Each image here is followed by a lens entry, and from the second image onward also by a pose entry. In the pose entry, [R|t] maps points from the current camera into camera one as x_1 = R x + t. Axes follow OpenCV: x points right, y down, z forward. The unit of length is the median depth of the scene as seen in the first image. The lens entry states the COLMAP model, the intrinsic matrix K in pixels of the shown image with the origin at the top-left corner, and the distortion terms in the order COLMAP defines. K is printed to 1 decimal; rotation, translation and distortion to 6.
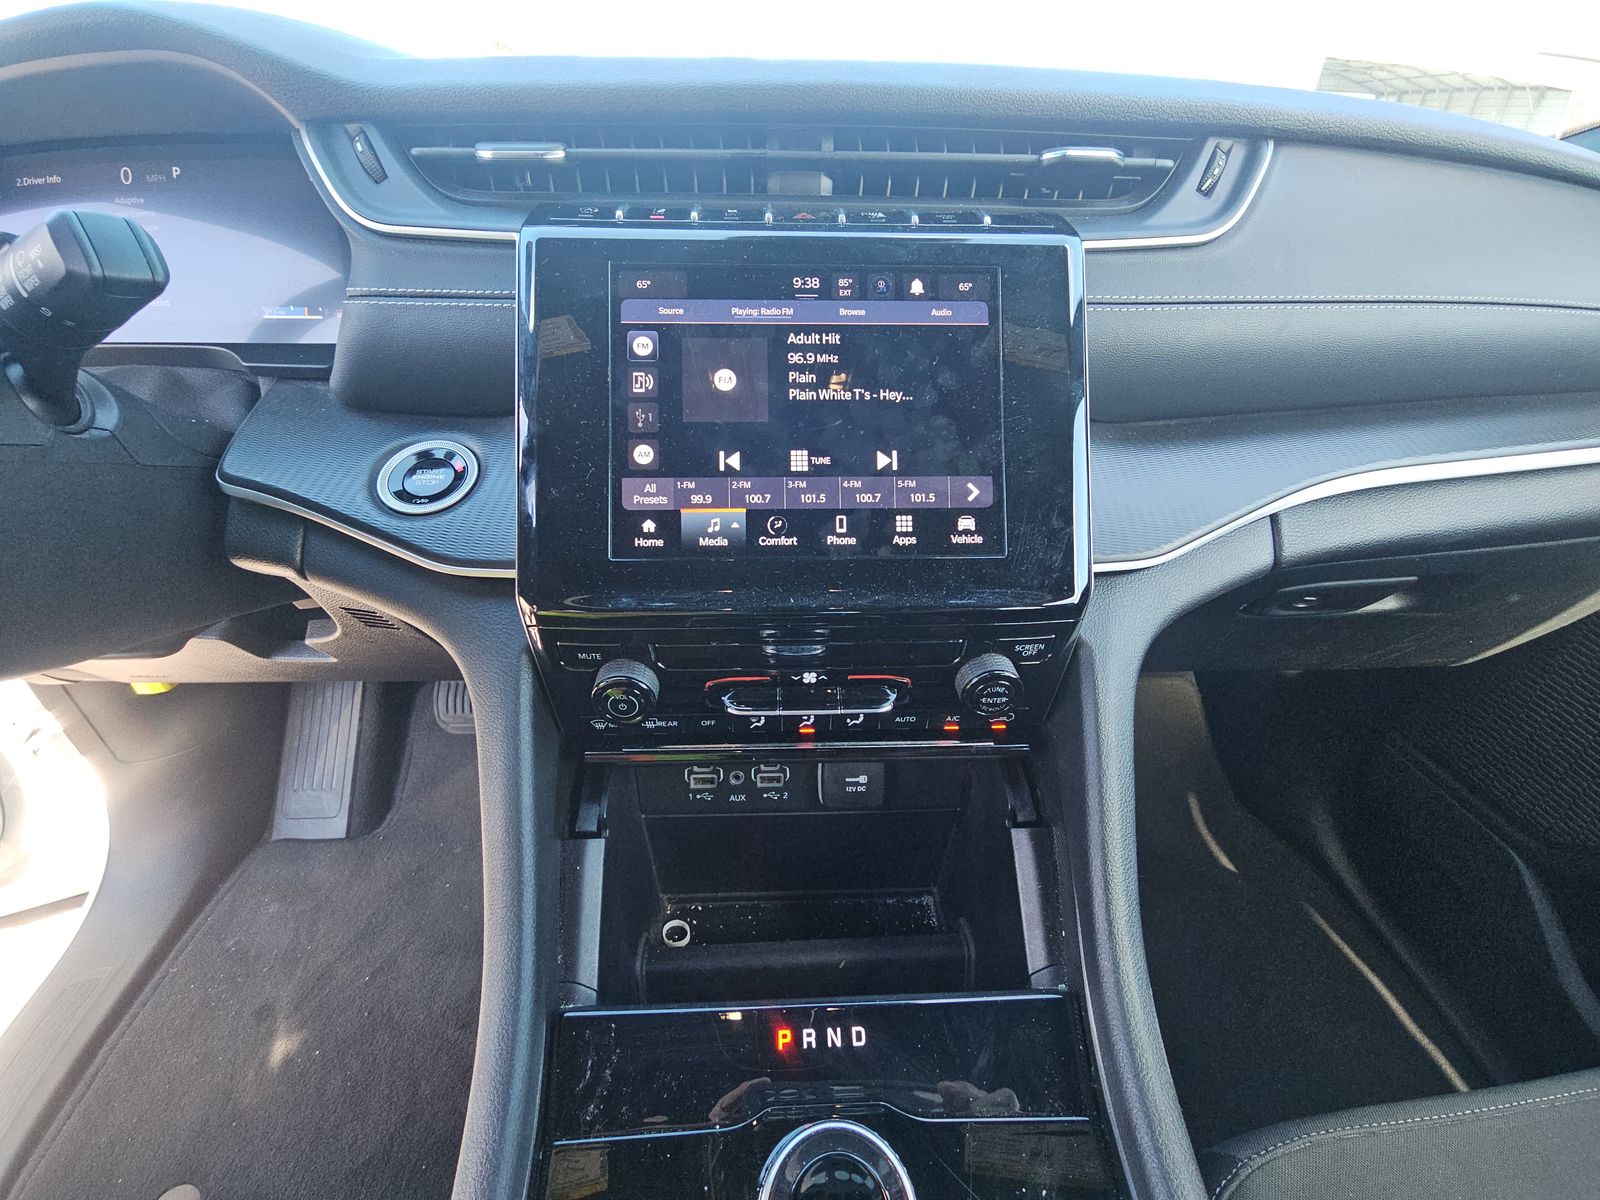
lens RADIAL K [[647.7, 0, 800.0], [0, 647.7, 600.0], [0, 0, 1]] dist [0.019116, -0.018556]
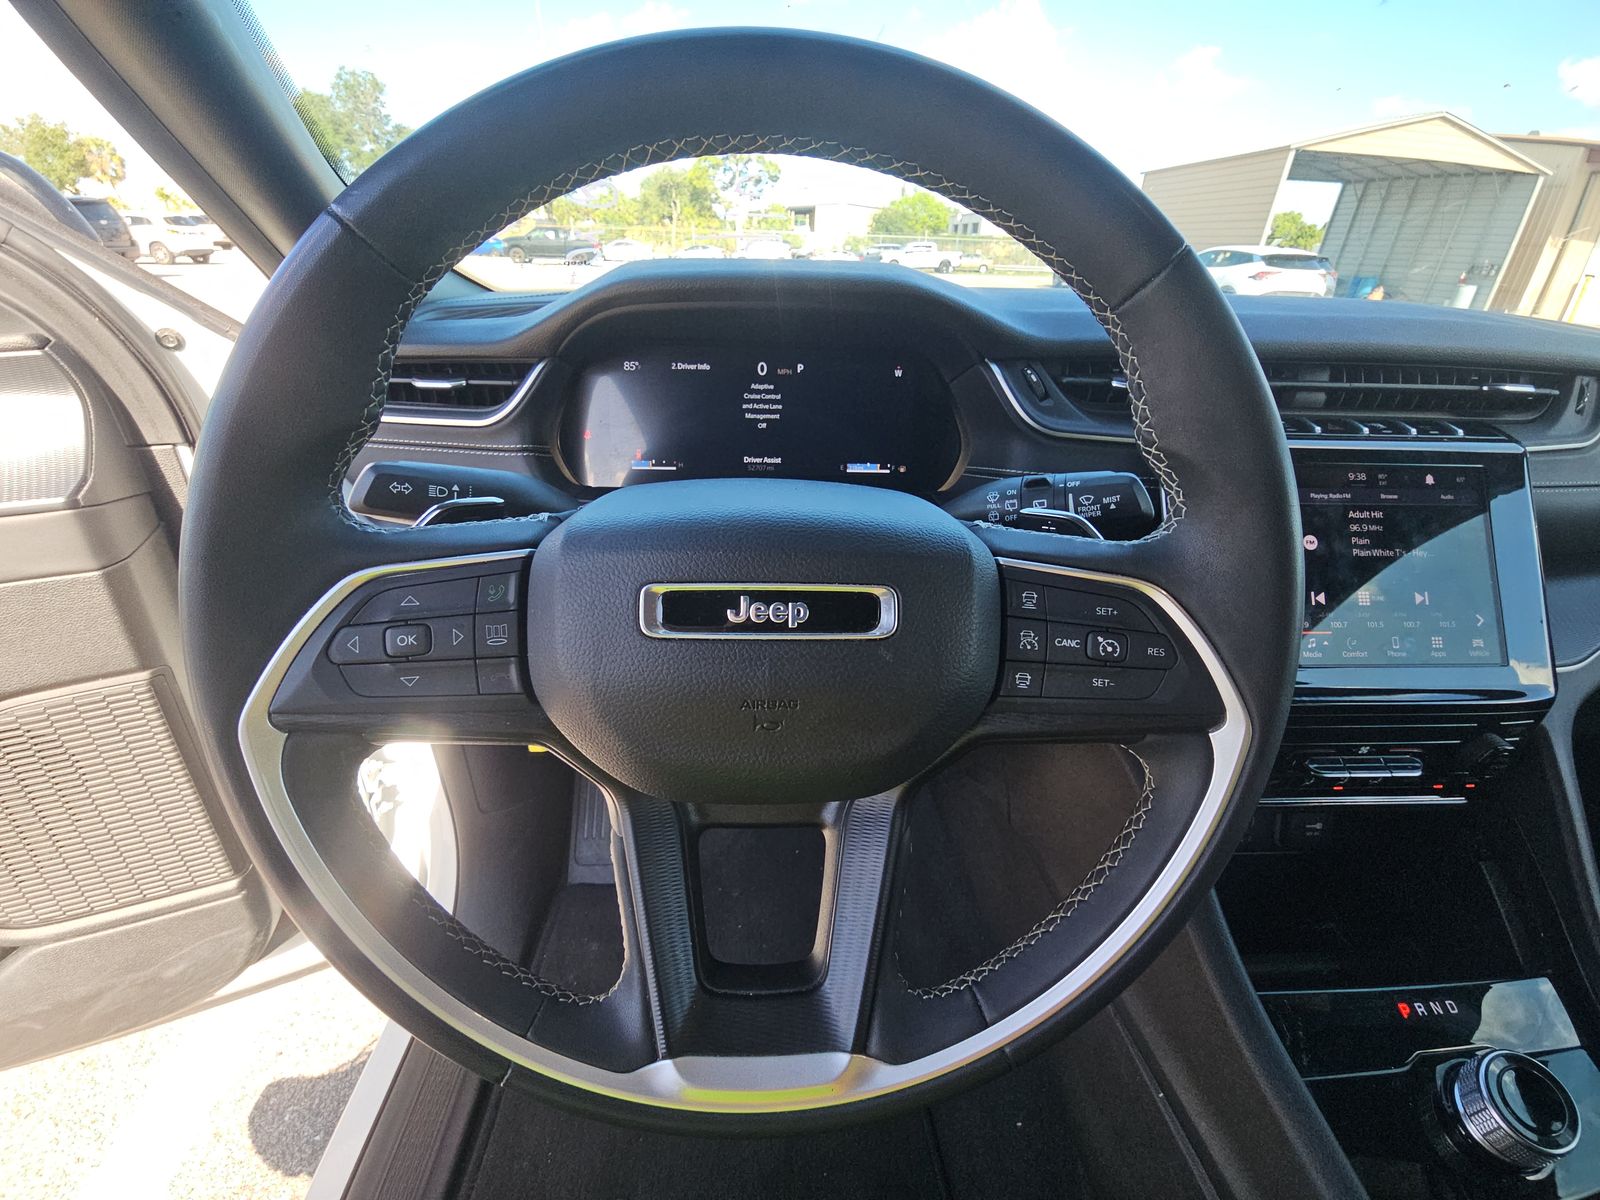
lens RADIAL K [[643.1, 0, 787.3], [0, 643.1, 600.3], [0, 0, 1]] dist [0.027925, -0.017698]
pose [[0.999806, 0.006880, 0.018459, -1.298345], [-0.005498, 0.997251, -0.073891, -0.095990], [-0.018917, 0.073775, 0.997095, -0.412349]]
